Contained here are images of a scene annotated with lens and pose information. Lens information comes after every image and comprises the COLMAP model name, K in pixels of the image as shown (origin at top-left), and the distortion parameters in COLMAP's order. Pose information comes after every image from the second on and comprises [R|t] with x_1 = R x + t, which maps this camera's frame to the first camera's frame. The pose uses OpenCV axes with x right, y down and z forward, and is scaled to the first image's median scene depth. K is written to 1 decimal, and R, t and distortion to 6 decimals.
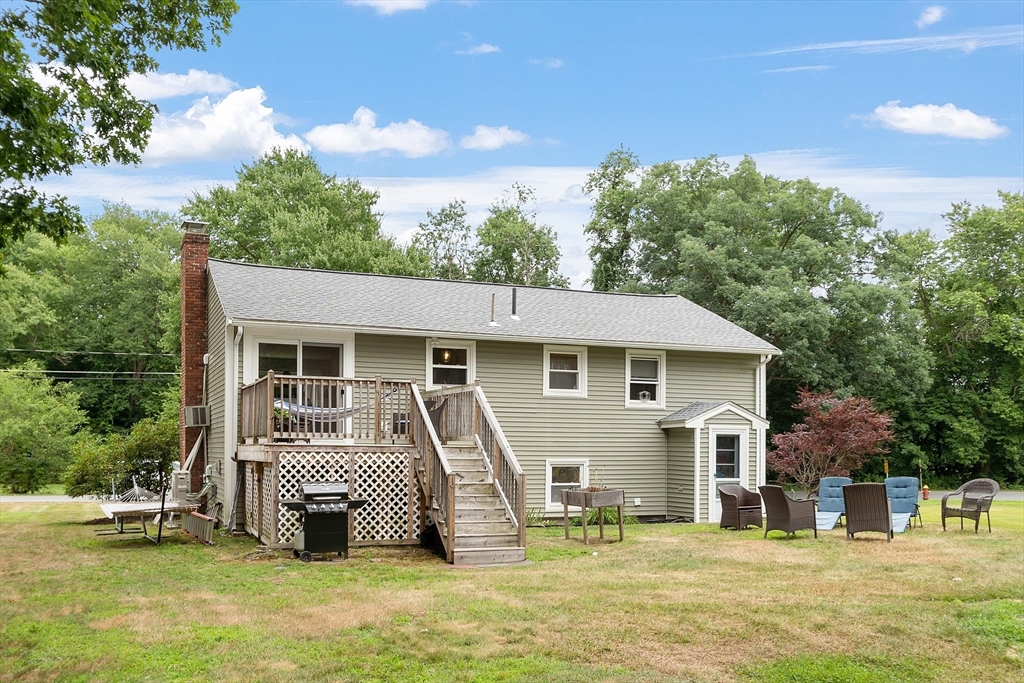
lens RADIAL K [[1028.9, 0, 512.1], [0, 1028.9, 343.8], [0, 0, 1]] dist [0.010488, 0.011237]
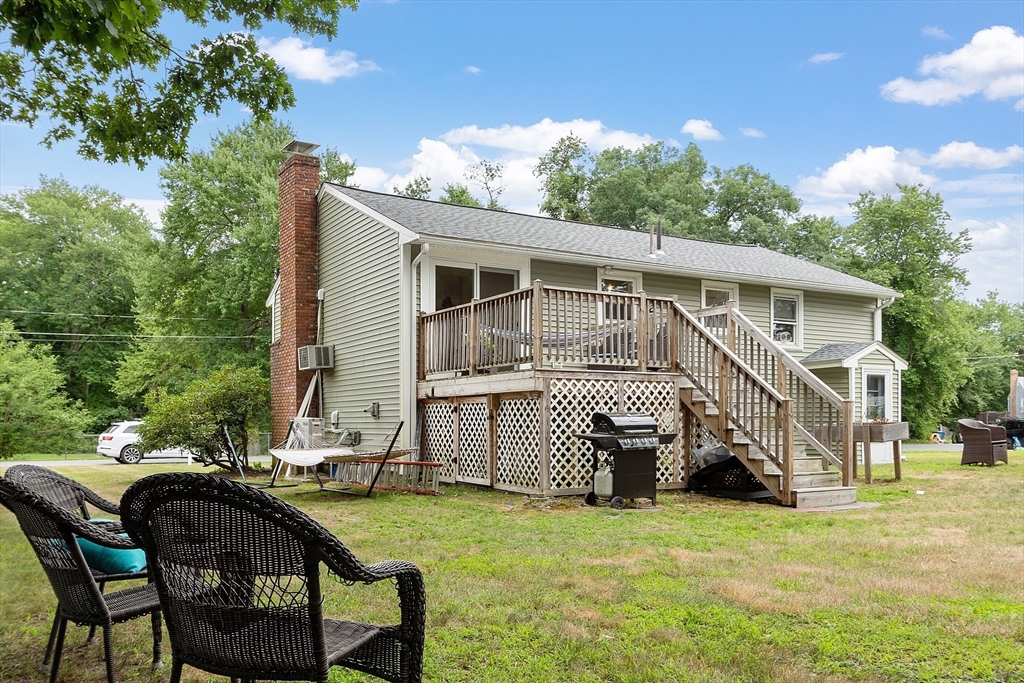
lens RADIAL K [[874.2, 0, 490.6], [0, 874.2, 341.2], [0, 0, 1]] dist [0.010039, 0.003347]
pose [[0.987493, 0.003027, 0.157632, -0.321343], [-0.004032, 0.999974, 0.006055, 0.059453], [-0.157610, -0.006615, 0.987479, 0.266023]]
